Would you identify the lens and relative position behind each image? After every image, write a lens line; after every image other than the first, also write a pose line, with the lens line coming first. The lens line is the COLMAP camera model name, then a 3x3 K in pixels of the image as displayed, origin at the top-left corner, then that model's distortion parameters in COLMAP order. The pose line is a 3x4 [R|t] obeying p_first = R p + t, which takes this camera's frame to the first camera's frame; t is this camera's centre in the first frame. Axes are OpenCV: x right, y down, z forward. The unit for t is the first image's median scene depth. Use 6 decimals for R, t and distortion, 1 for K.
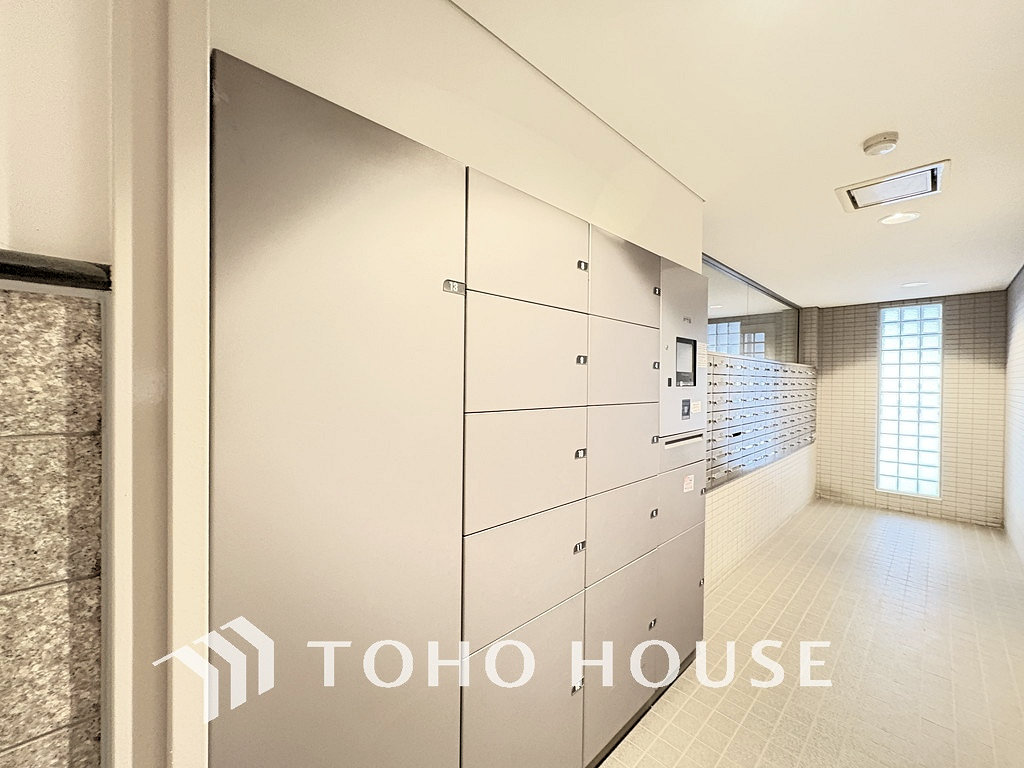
lens RADIAL K [[410.6, 0, 512.0], [0, 410.6, 384.2], [0, 0, 1]] dist [0.002527, 0.000363]
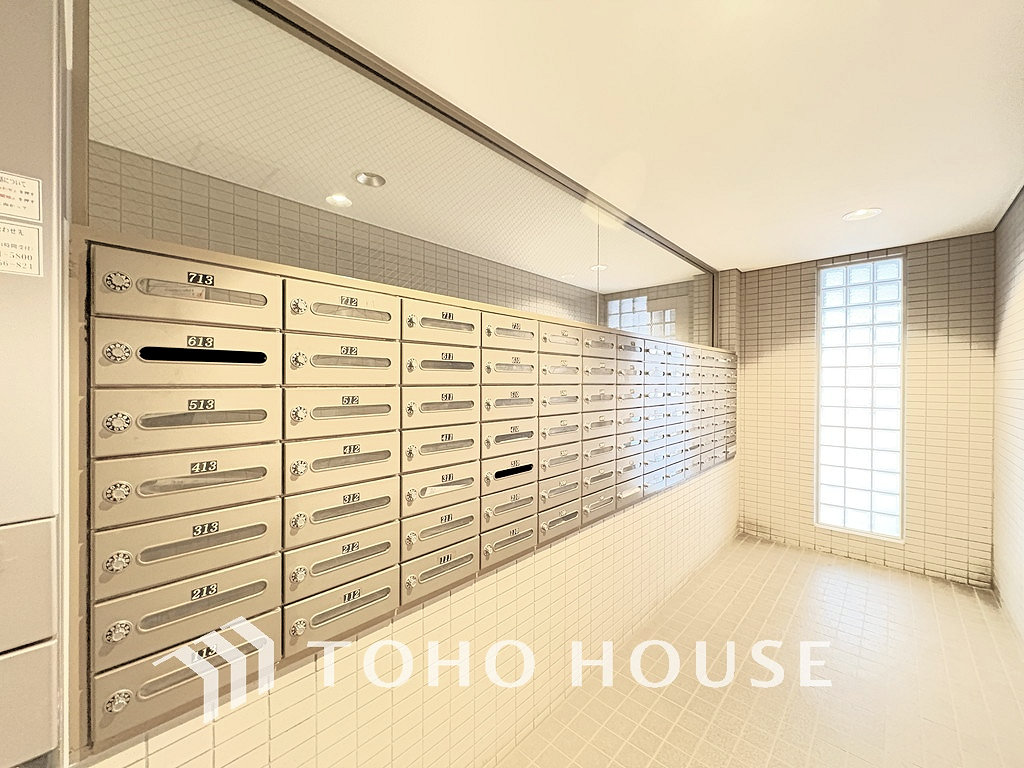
lens RADIAL K [[410.6, 0, 511.6], [0, 410.6, 383.8], [0, 0, 1]] dist [0.002527, 0.000363]
pose [[0.998867, -0.008690, 0.046784, 0.339334], [0.008706, 0.999962, -0.000137, 0.009518], [-0.046781, 0.000545, 0.998905, 0.325803]]
